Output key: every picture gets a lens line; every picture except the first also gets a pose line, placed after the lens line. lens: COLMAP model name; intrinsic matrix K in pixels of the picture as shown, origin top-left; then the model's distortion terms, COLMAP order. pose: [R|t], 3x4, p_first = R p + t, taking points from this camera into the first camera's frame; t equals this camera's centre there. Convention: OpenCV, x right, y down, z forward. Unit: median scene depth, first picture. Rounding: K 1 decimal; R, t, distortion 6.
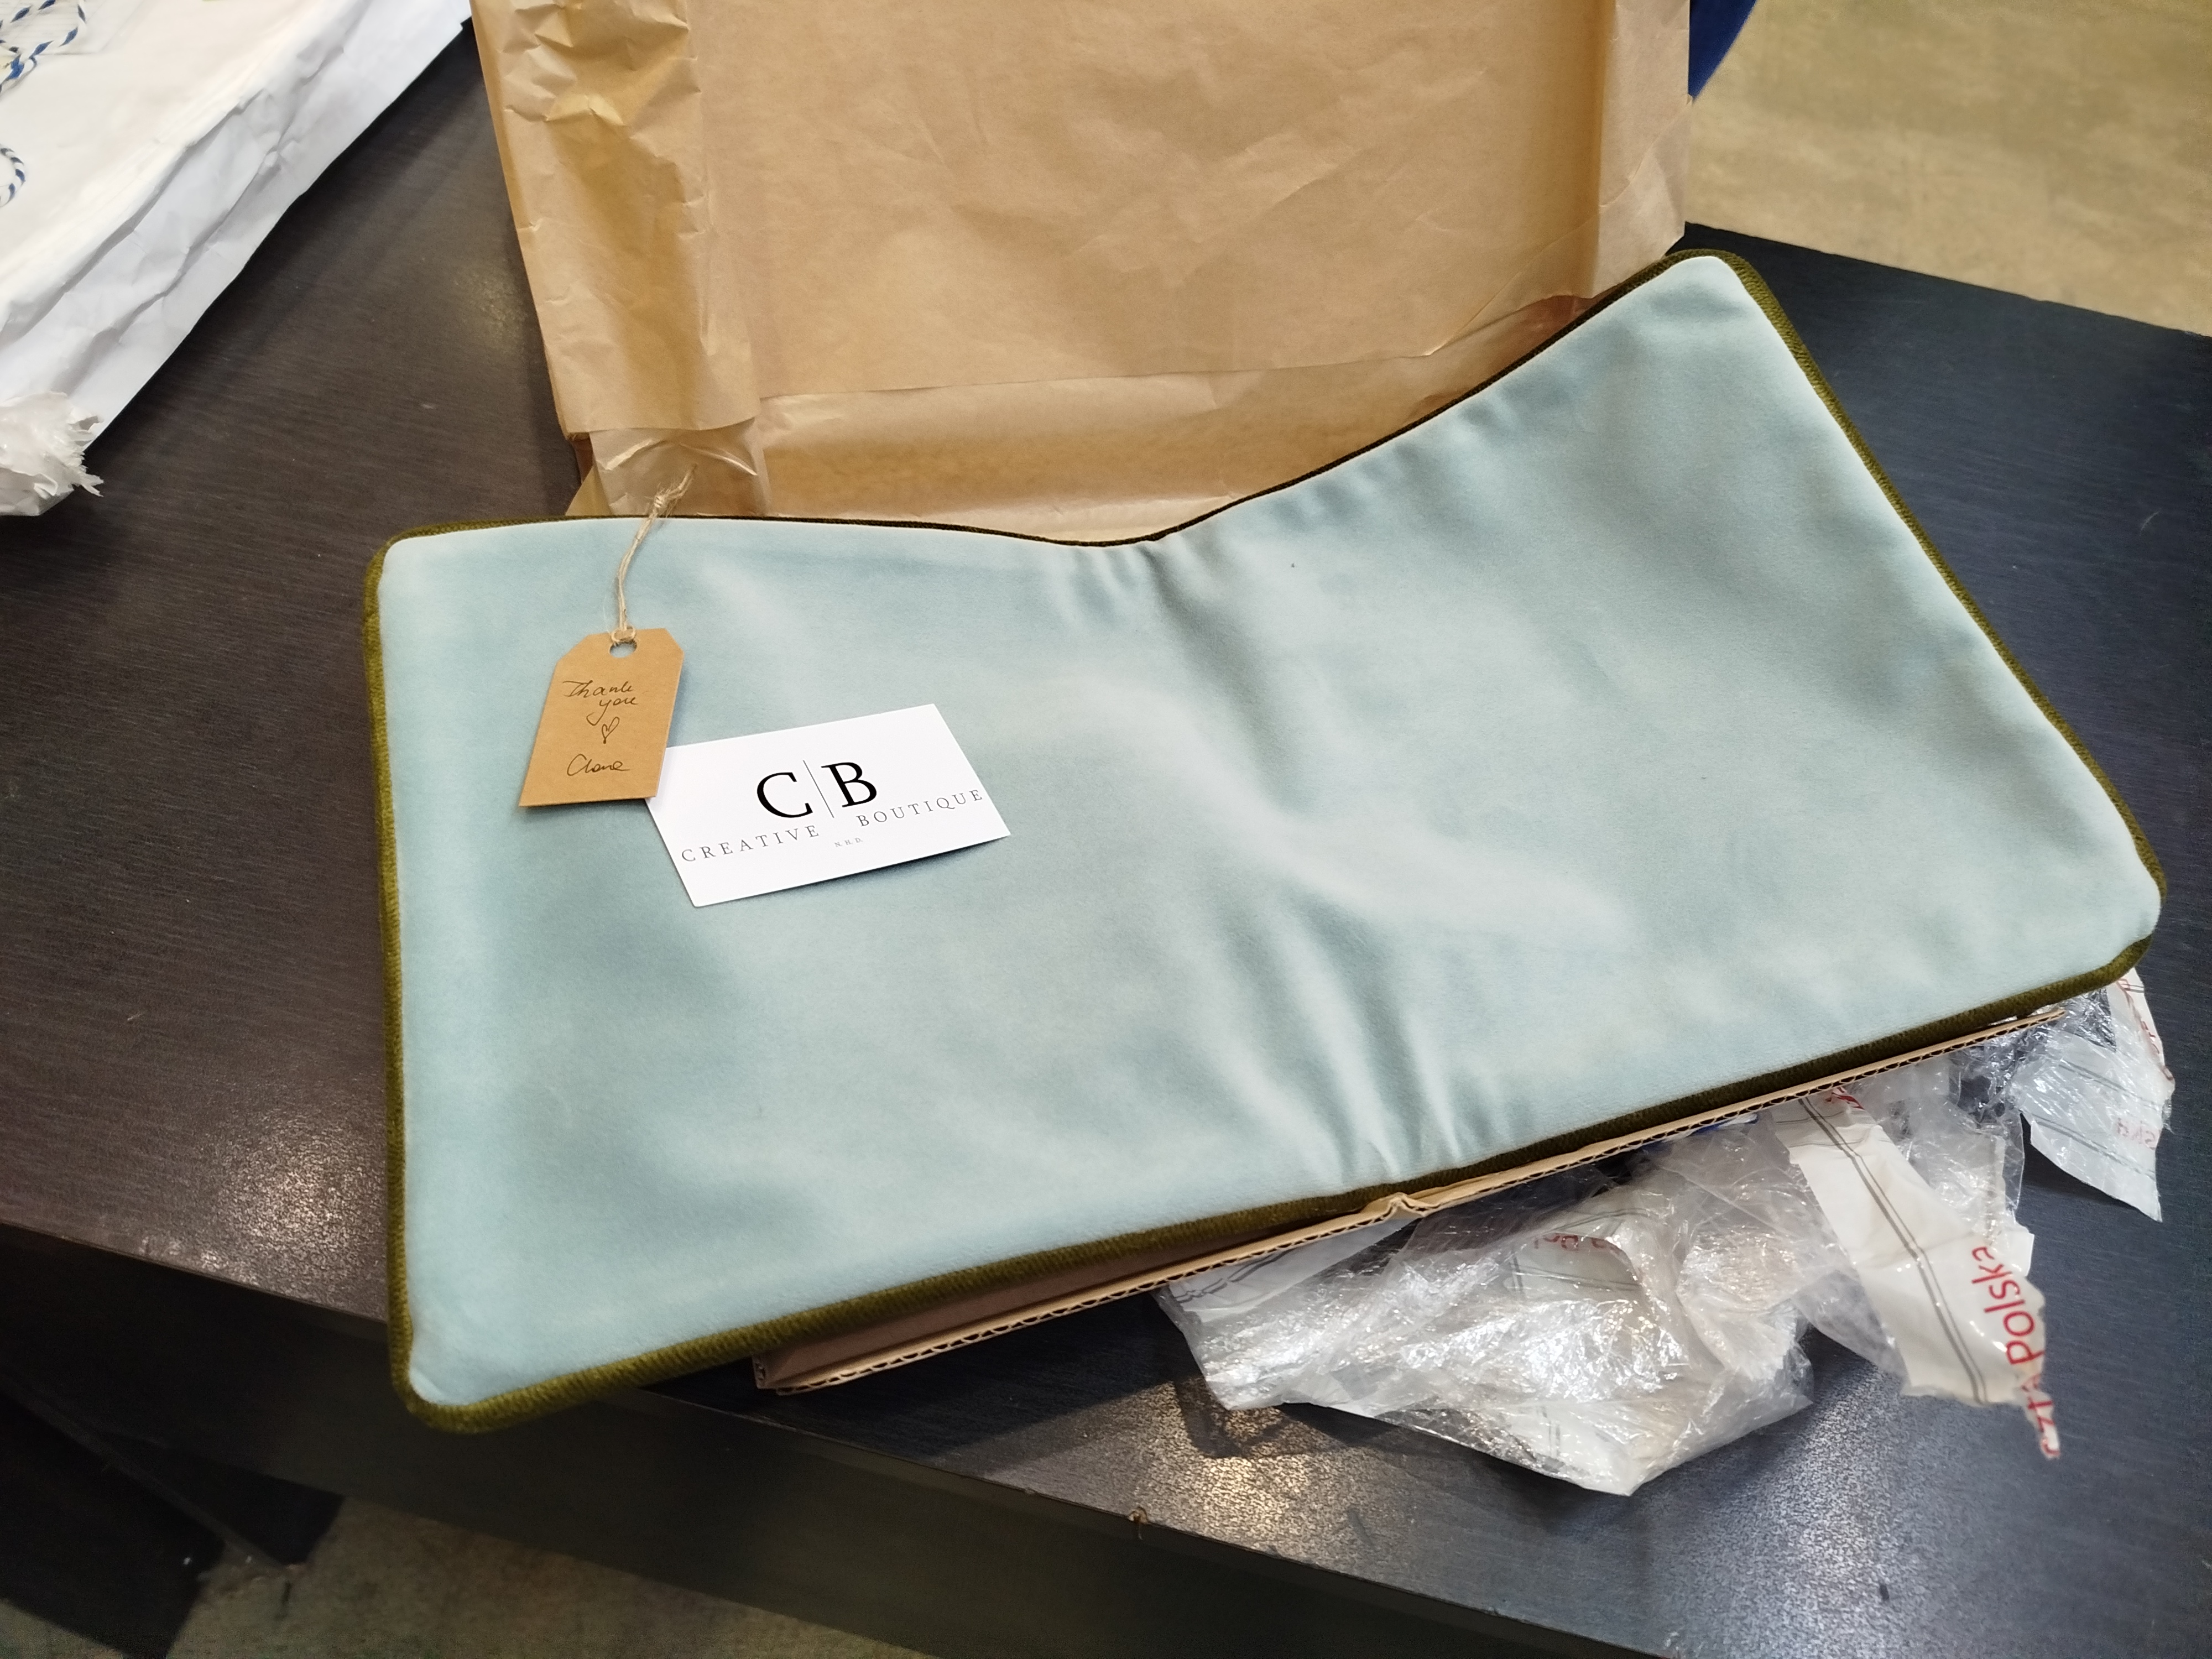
lens RADIAL K [[1528.5, 0, 1103.8], [0, 1528.5, 824.6], [0, 0, 1]] dist [-0.029629, -0.007206]
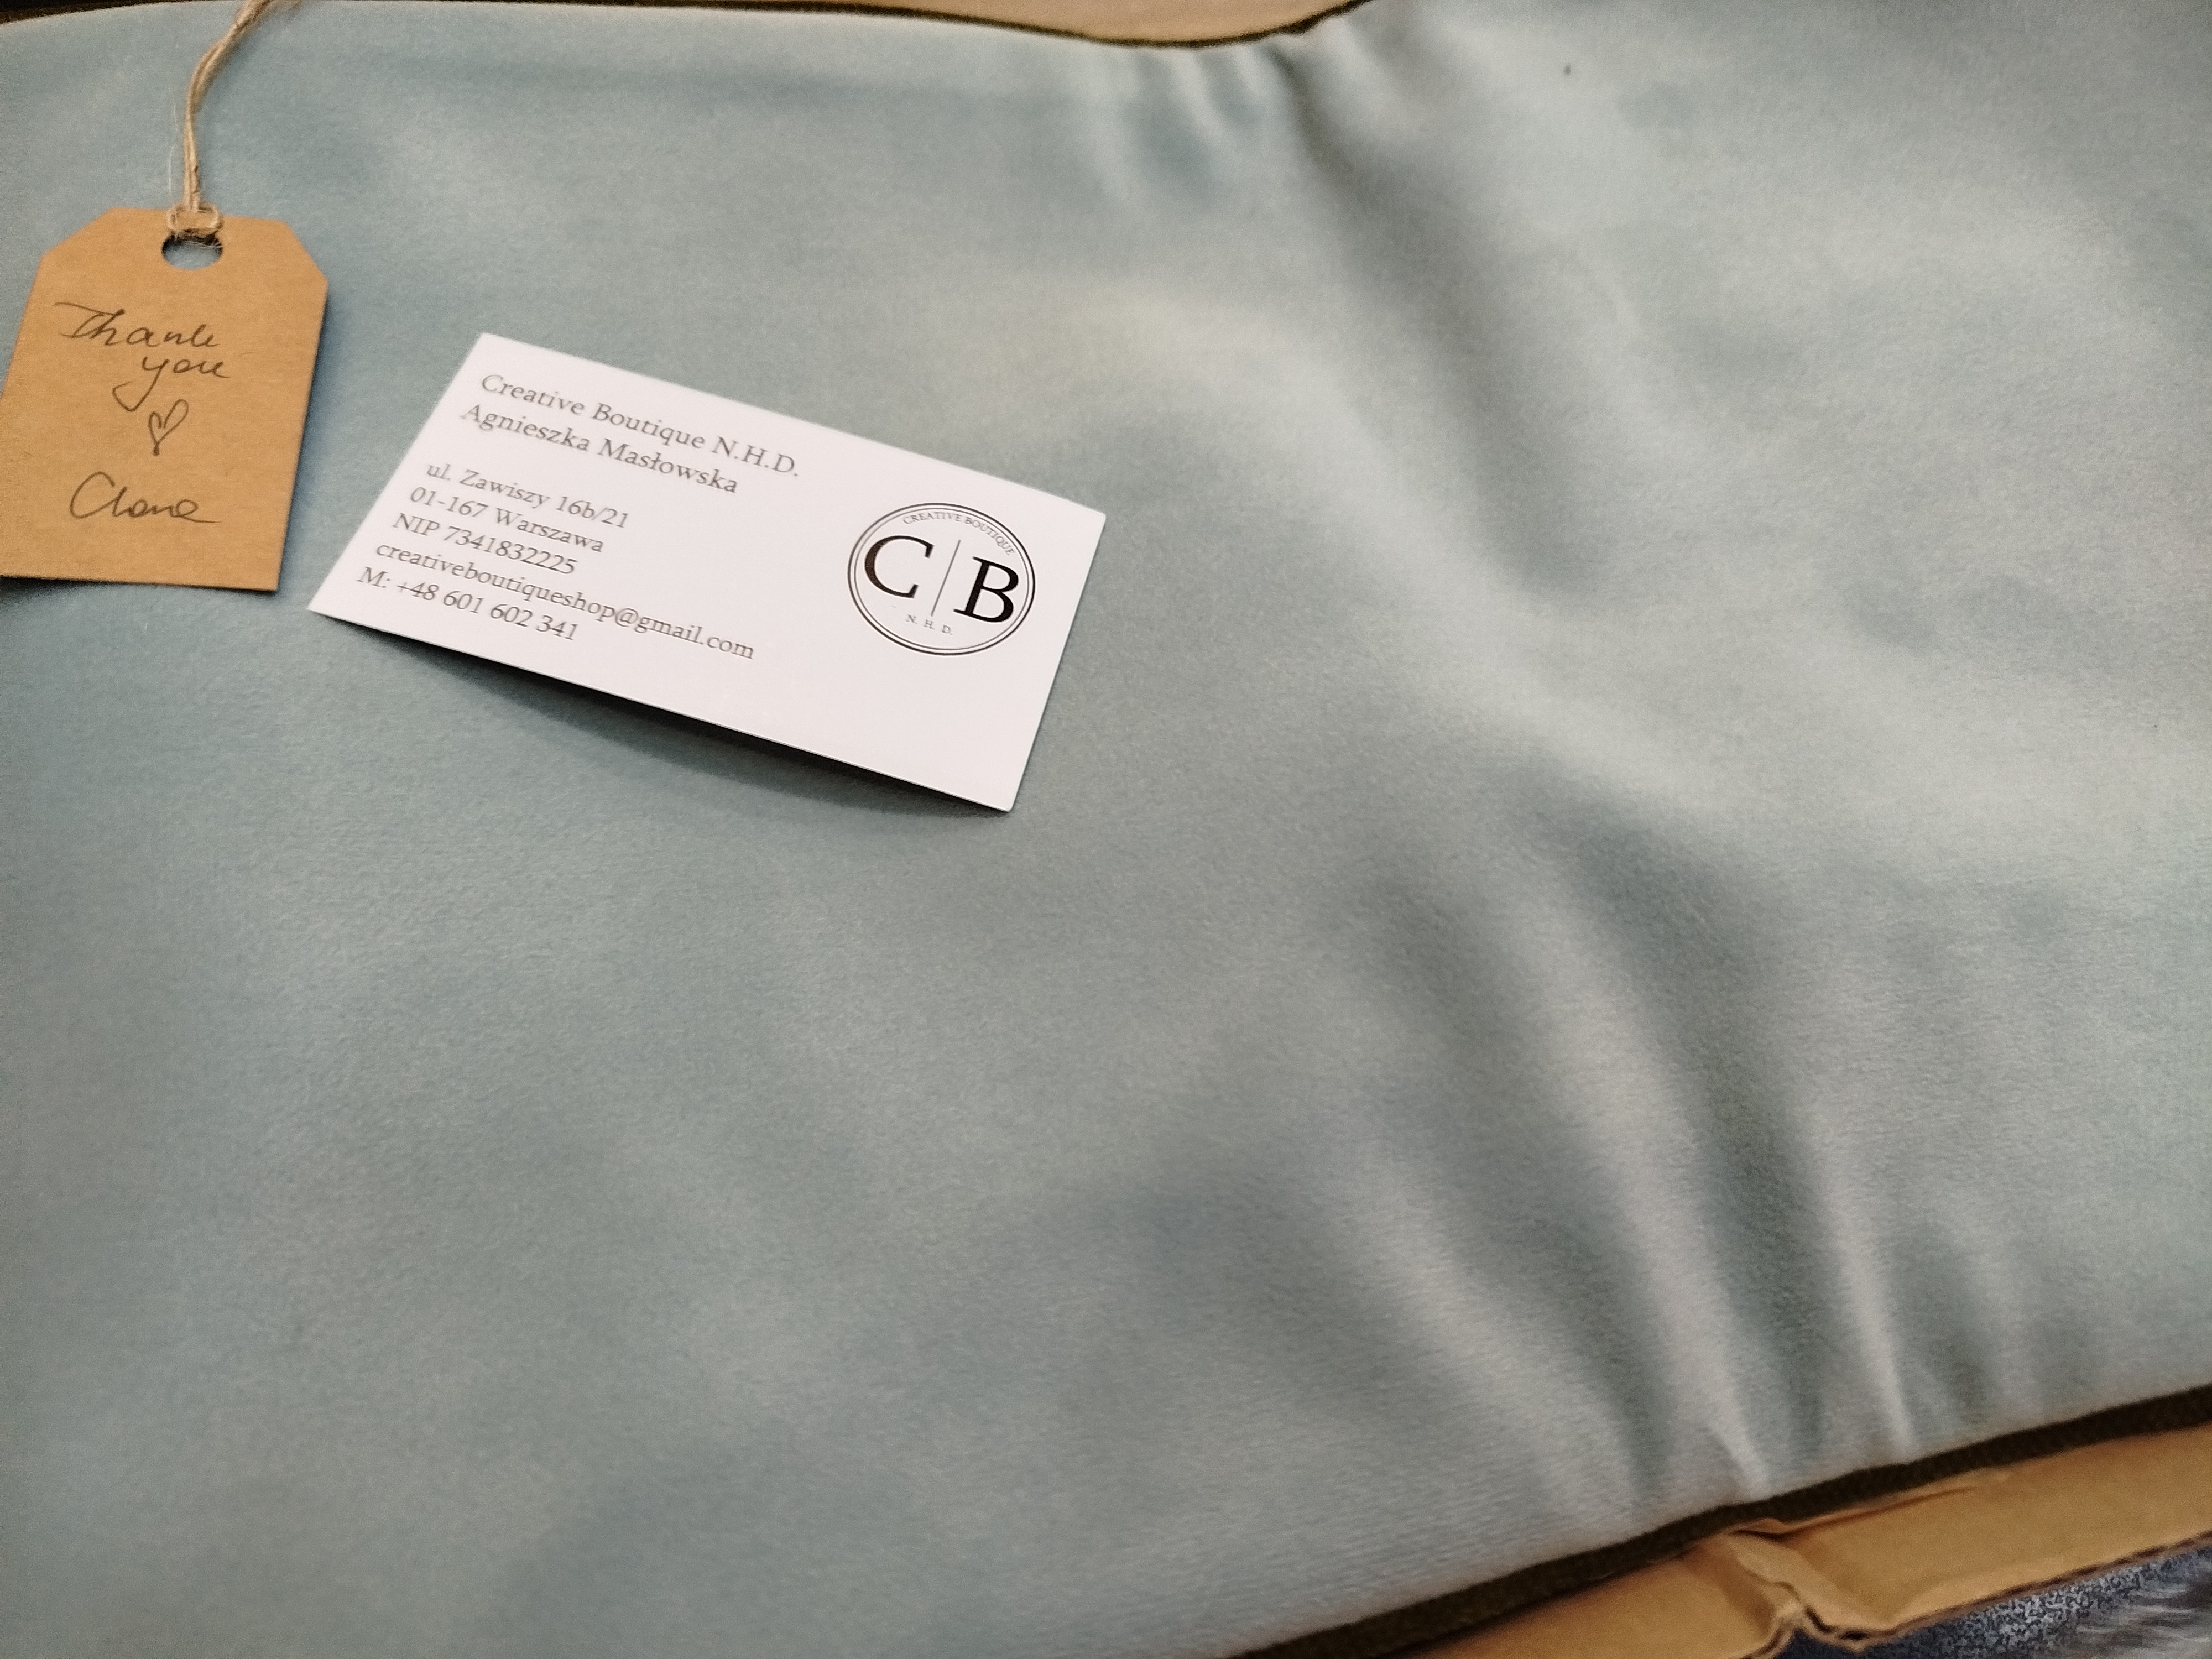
lens RADIAL K [[1528.5, 0, 1107.5], [0, 1528.5, 840.5], [0, 0, 1]] dist [-0.029629, -0.007206]
pose [[0.991860, 0.028041, -0.124207, 0.051288], [-0.000263, 0.975899, 0.218221, -0.037184], [0.127333, -0.216412, 0.967963, 0.537989]]
